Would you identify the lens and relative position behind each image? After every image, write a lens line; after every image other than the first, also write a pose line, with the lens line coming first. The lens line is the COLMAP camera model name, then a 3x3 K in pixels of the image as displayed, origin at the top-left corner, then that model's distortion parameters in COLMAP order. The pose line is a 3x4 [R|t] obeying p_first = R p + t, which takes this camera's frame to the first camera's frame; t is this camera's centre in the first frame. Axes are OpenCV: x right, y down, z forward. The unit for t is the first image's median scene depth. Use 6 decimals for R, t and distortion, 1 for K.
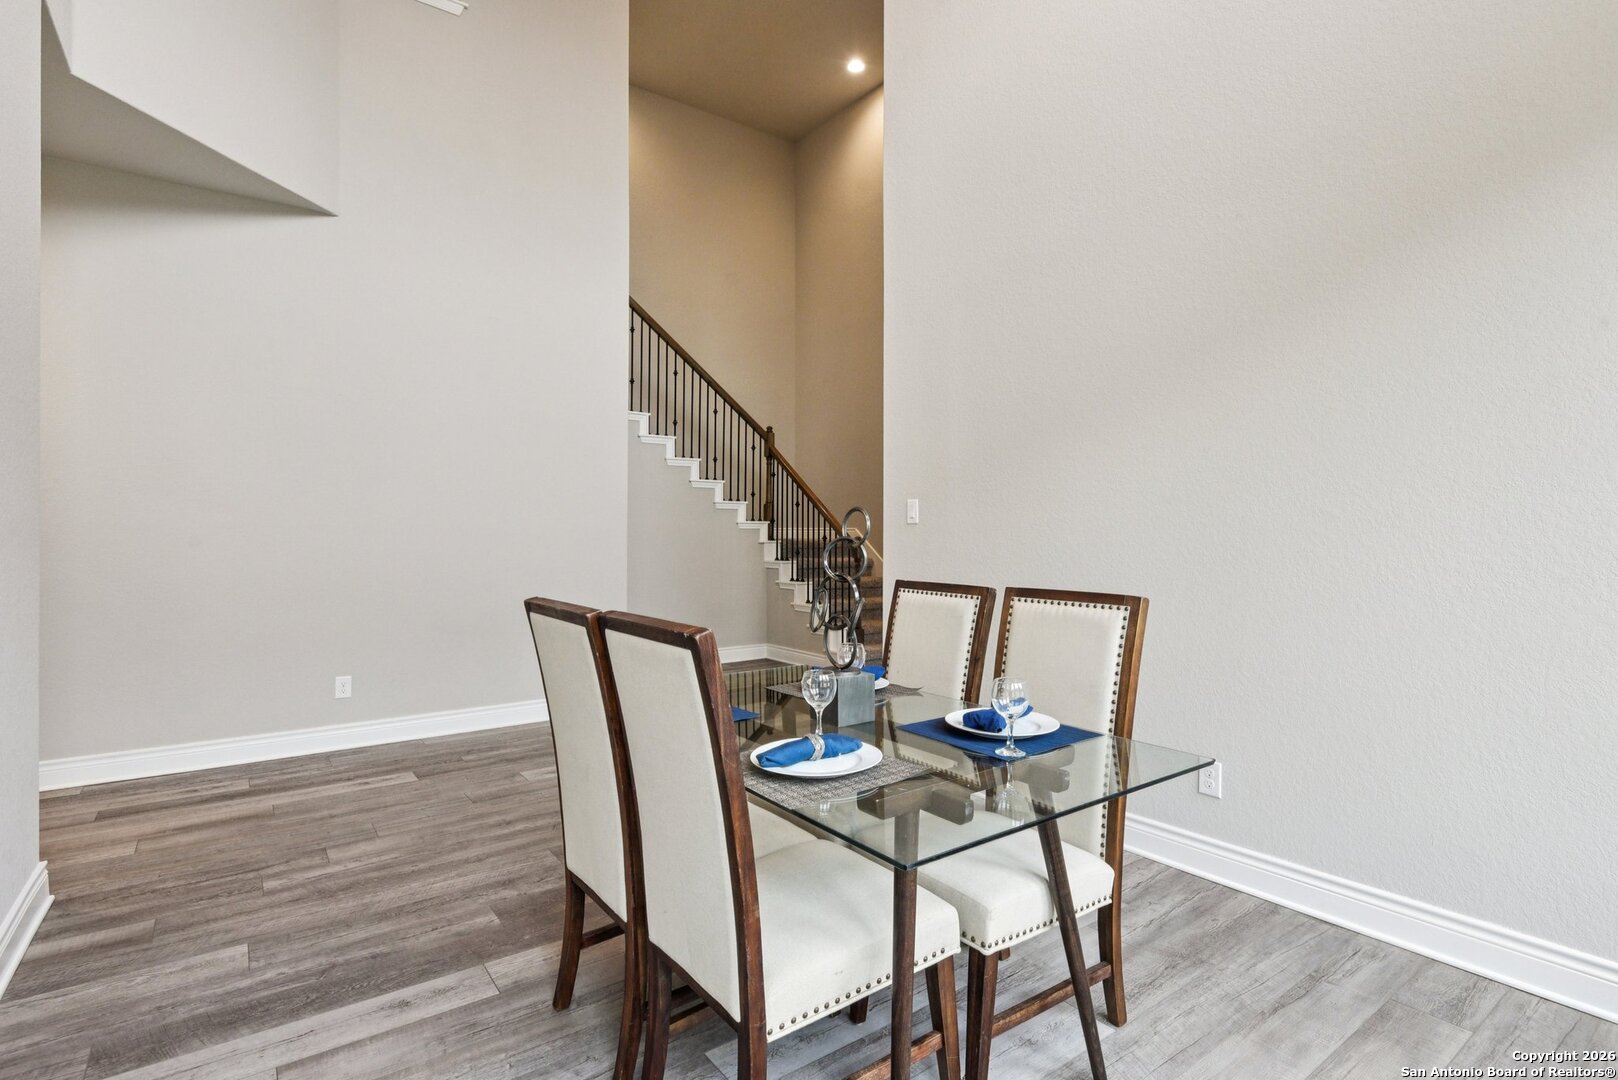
lens RADIAL K [[774.3, 0, 810.0], [0, 774.3, 539.7], [0, 0, 1]] dist [0.001125, -0.005063]
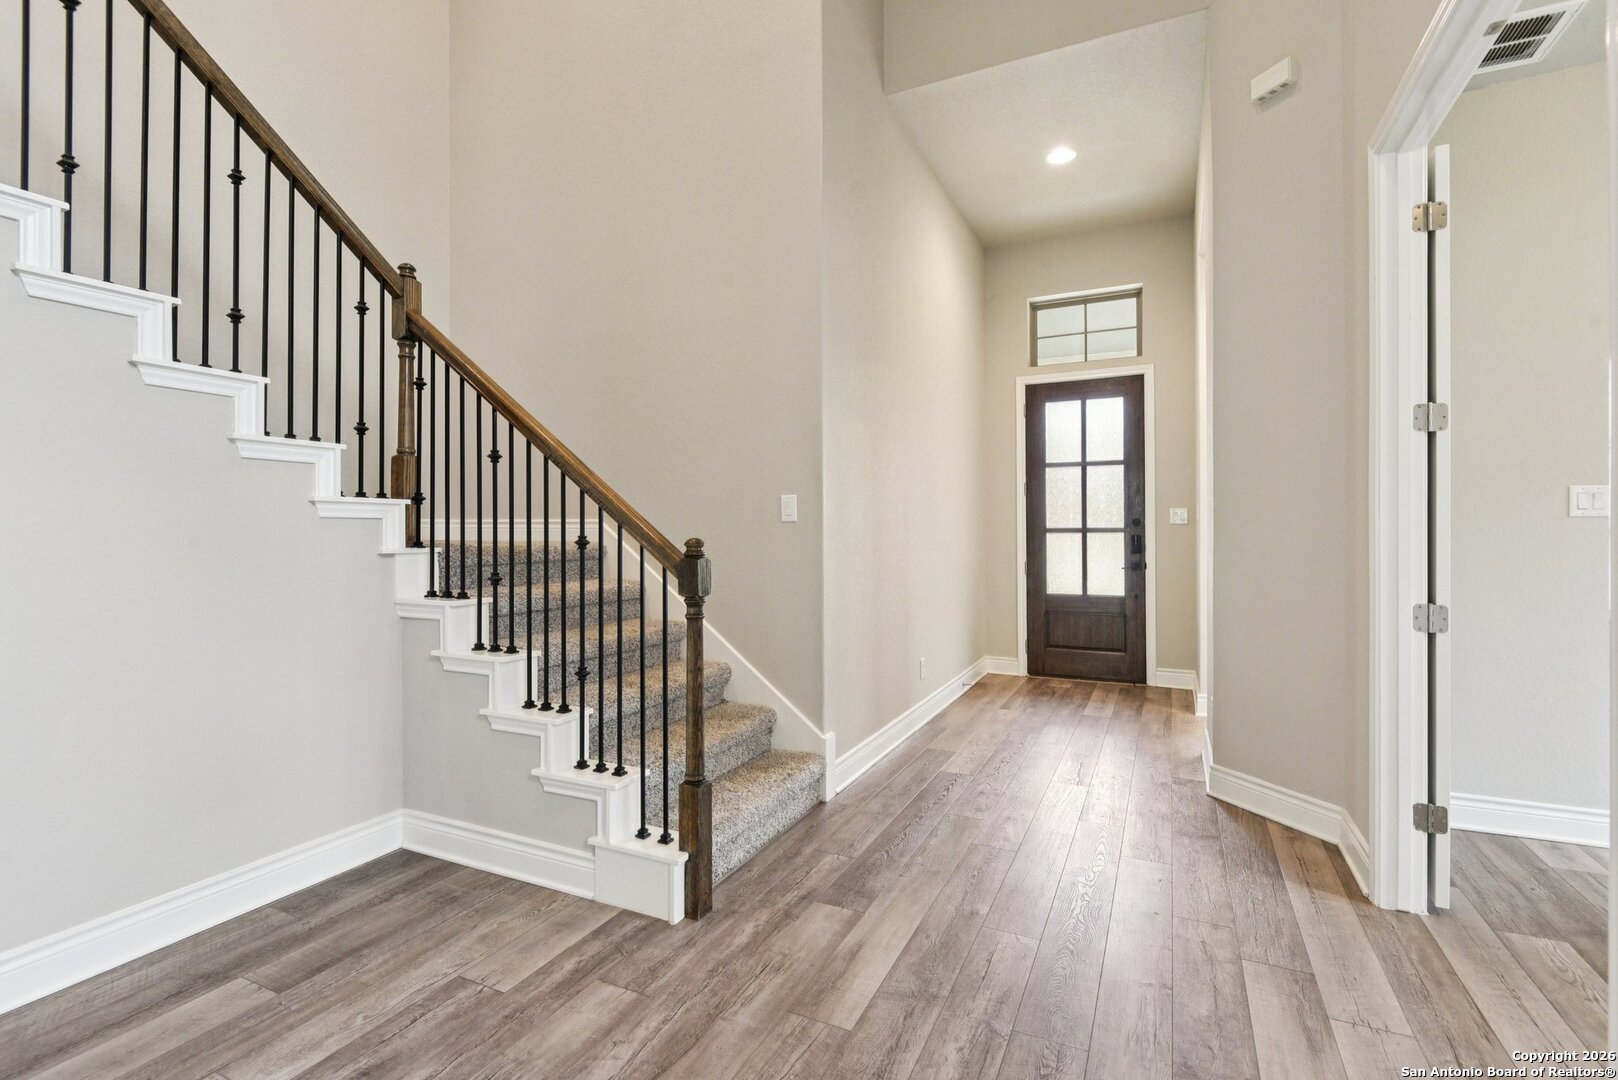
lens RADIAL K [[753.3, 0, 793.5], [0, 753.3, 538.6], [0, 0, 1]] dist [-0.000960, 0.002433]
pose [[0.897458, -0.003709, 0.441085, -0.046448], [0.002322, 0.999991, 0.003685, -0.004665], [-0.441095, -0.002283, 0.897458, 0.572809]]
